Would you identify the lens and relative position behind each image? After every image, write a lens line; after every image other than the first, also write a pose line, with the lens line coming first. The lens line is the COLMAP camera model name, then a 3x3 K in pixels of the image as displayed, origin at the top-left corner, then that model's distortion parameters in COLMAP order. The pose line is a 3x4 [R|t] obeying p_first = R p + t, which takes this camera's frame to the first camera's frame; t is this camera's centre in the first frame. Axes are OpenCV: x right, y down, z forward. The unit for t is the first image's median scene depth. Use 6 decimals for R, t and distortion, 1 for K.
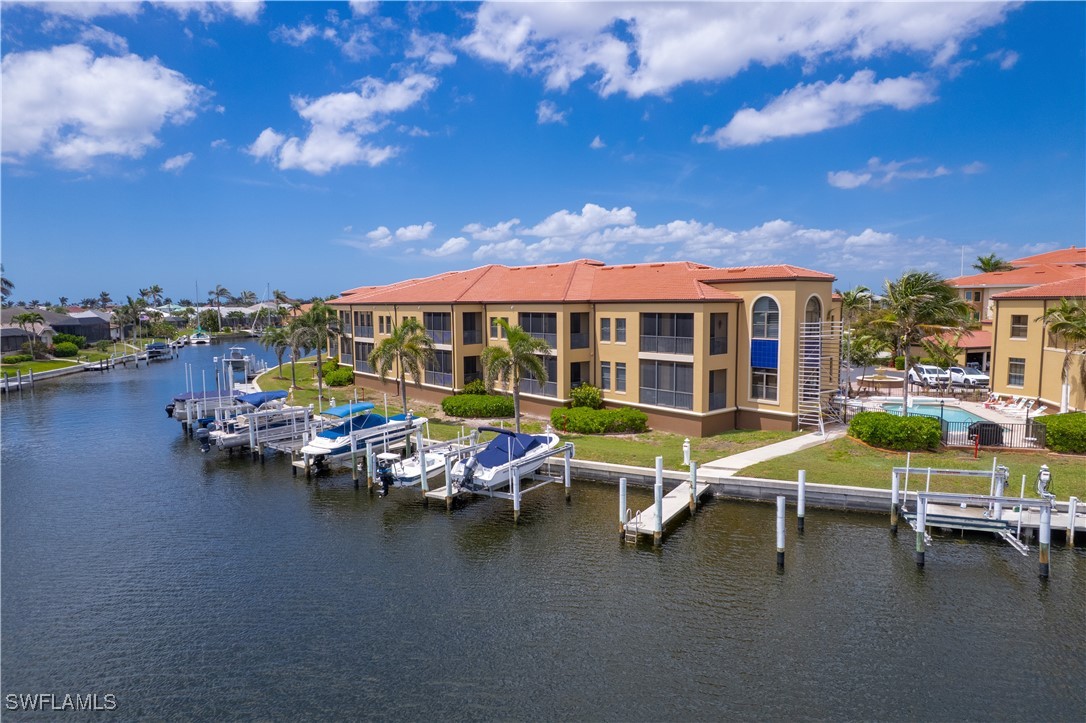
lens RADIAL K [[731.3, 0, 543.0], [0, 731.3, 361.5], [0, 0, 1]] dist [-0.088569, 0.085554]
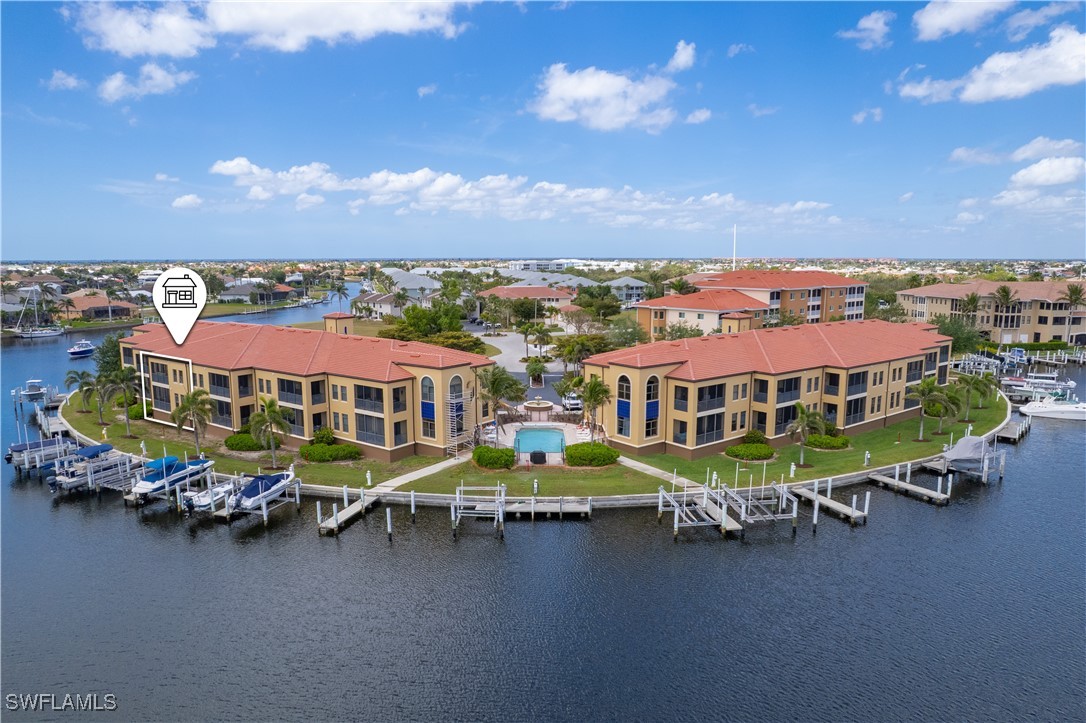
lens RADIAL K [[731.3, 0, 543.0], [0, 731.3, 361.5], [0, 0, 1]] dist [-0.088569, 0.085554]
pose [[0.964048, -0.026053, 0.264447, 0.121616], [0.016263, 0.999101, 0.039142, -0.186944], [-0.265230, -0.033434, 0.963605, -0.684997]]
